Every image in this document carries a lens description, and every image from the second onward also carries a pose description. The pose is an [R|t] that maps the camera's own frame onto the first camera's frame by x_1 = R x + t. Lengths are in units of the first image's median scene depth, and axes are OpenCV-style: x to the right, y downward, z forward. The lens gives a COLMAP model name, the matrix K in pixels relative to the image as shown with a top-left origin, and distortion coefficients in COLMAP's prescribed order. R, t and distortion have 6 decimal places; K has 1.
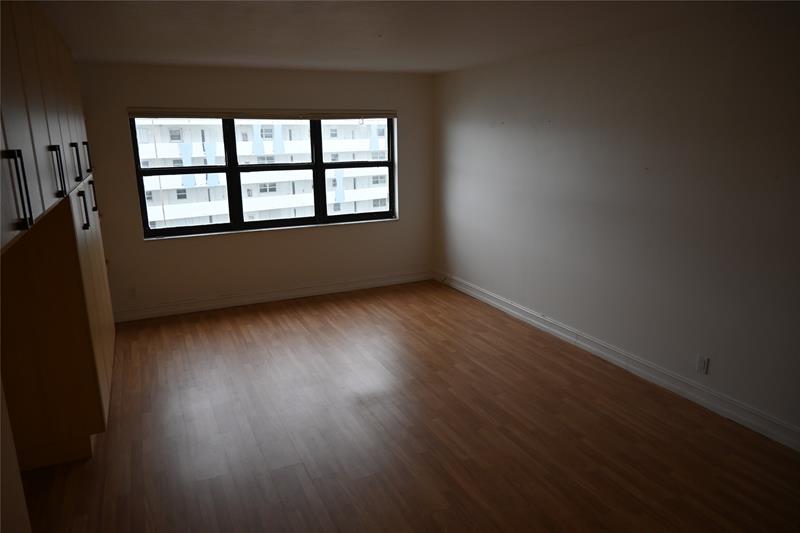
lens RADIAL K [[547.4, 0, 400.7], [0, 547.4, 251.4], [0, 0, 1]] dist [-0.001629, -0.000481]
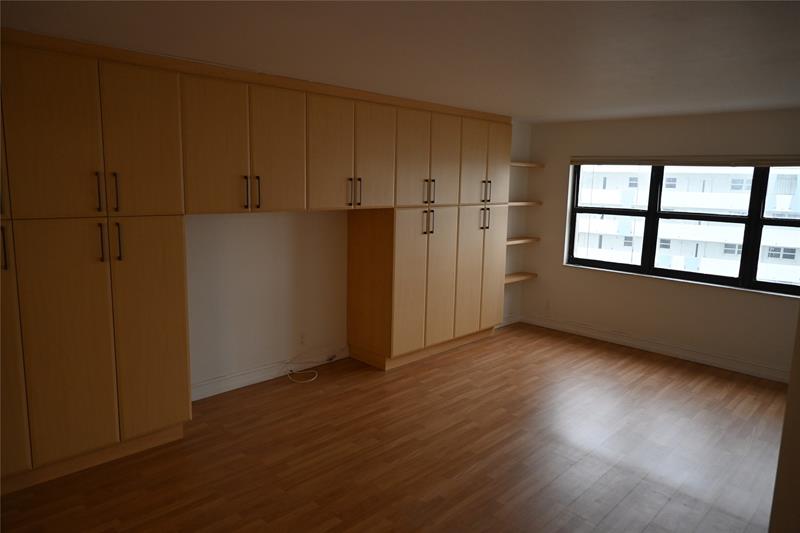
lens RADIAL K [[543.7, 0, 400.0], [0, 543.7, 266.5], [0, 0, 1]] dist [-0.000296, 0.000355]
pose [[0.345695, 0.172302, -0.922392, 0.508015], [-0.224632, 0.969610, 0.096934, -0.051957], [0.911063, 0.173689, 0.373894, 0.222018]]
